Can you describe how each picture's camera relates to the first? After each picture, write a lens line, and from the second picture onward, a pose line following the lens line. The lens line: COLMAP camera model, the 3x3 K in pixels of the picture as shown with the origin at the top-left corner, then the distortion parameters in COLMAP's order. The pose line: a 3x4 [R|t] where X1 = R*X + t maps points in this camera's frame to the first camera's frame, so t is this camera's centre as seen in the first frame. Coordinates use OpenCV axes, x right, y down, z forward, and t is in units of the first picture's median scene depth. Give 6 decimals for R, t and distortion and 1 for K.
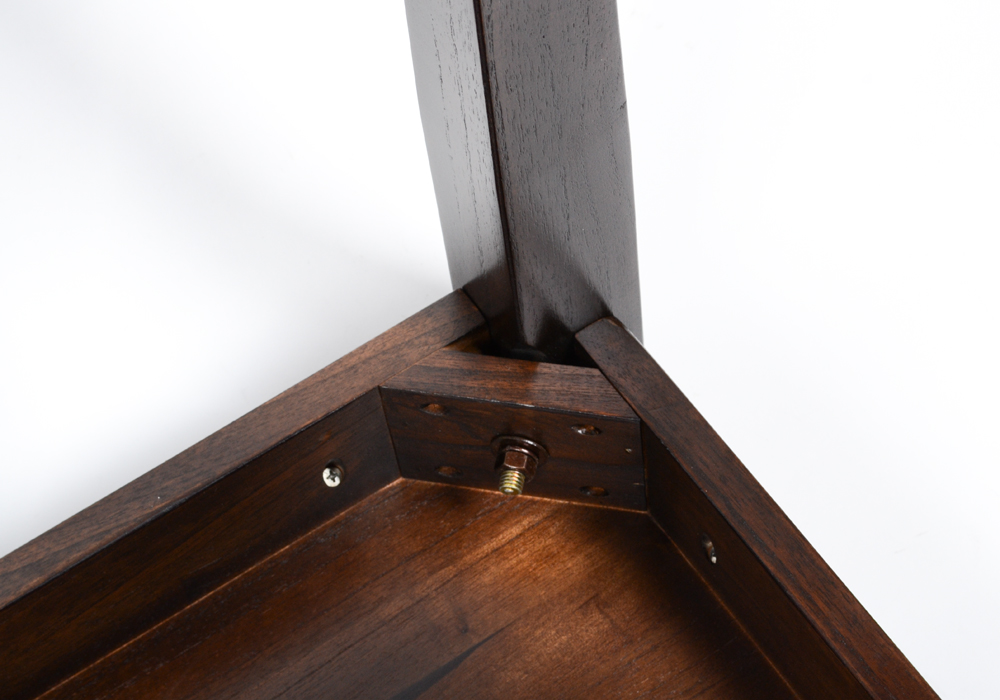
lens RADIAL K [[2529.2, 0, 500.4], [0, 2529.2, 349.9], [0, 0, 1]] dist [0.038863, 0.000000]
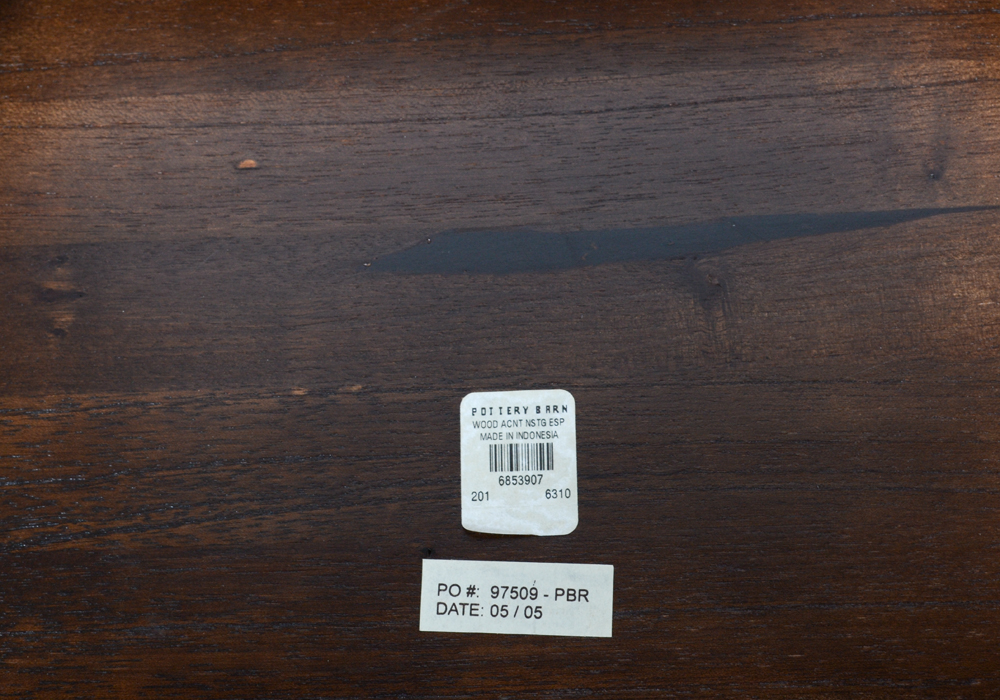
lens RADIAL K [[2529.2, 0, 500.7], [0, 2529.2, 349.5], [0, 0, 1]] dist [0.038863, 0.000000]
pose [[0.849952, 0.504390, -0.152224, 0.008542], [-0.457549, 0.849901, 0.261375, 0.042301], [0.261210, -0.152506, 0.953158, 0.444636]]
